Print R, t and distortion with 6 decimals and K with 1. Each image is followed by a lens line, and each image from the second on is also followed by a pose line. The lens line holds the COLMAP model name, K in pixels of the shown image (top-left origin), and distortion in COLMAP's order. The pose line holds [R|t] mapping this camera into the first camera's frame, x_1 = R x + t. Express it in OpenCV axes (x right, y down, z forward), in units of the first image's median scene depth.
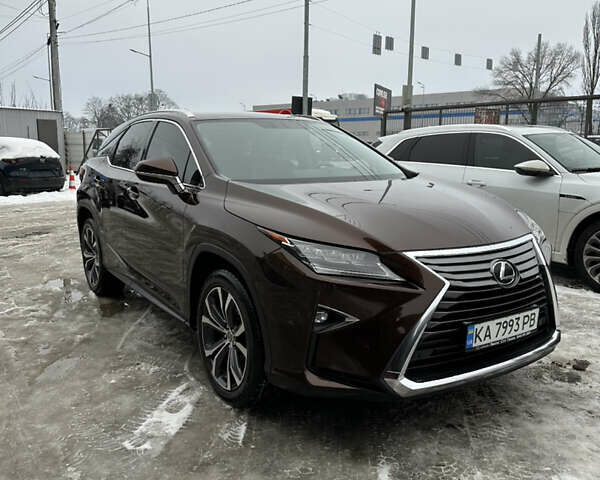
lens RADIAL K [[542.8, 0, 297.8], [0, 542.8, 237.2], [0, 0, 1]] dist [0.106802, -0.170890]
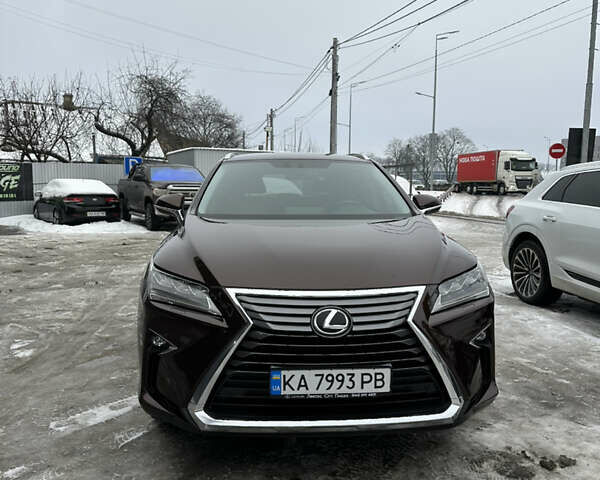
lens RADIAL K [[542.8, 0, 299.1], [0, 542.8, 236.2], [0, 0, 1]] dist [0.106802, -0.170890]
pose [[0.872893, 0.049317, -0.485413, 0.666955], [-0.082518, 0.995469, -0.047249, -0.027098], [0.480884, 0.081299, 0.873007, 0.131905]]
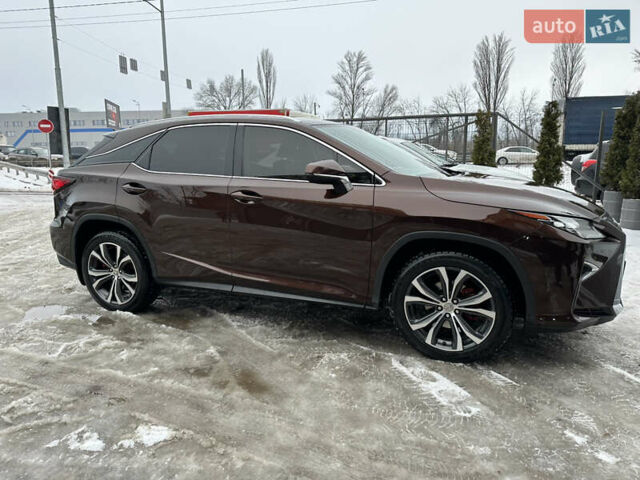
lens RADIAL K [[438.0, 0, 320.0], [0, 438.0, 236.3], [0, 0, 1]] dist [0.011751, -0.006423]
pose [[0.828759, -0.113916, 0.547889, -0.878903], [0.102736, 0.993393, 0.051141, -0.050071], [-0.550095, 0.013904, 0.834987, 0.361996]]
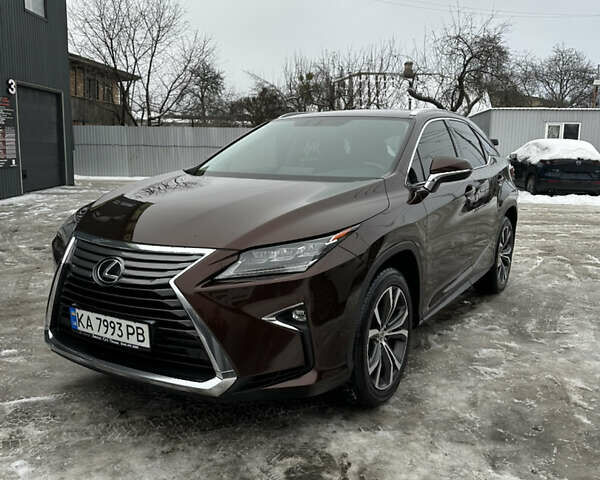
lens RADIAL K [[542.8, 0, 303.1], [0, 542.8, 236.6], [0, 0, 1]] dist [0.106802, -0.170890]
pose [[0.437511, 0.150174, -0.886585, 1.196791], [-0.155649, 0.983721, 0.089817, -0.118001], [0.885640, 0.098700, 0.453763, 0.741262]]
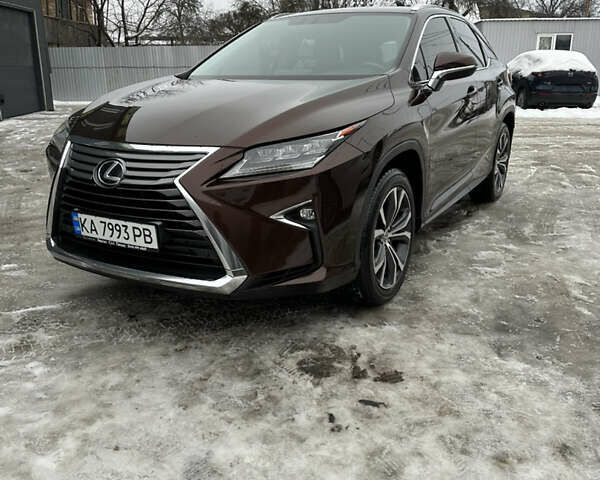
lens RADIAL K [[542.8, 0, 298.0], [0, 542.8, 228.5], [0, 0, 1]] dist [0.106802, -0.170890]
pose [[0.456374, 0.244474, -0.855544, 1.177056], [-0.133514, 0.969443, 0.205801, -0.069537], [0.879714, 0.020305, 0.475070, 0.723781]]
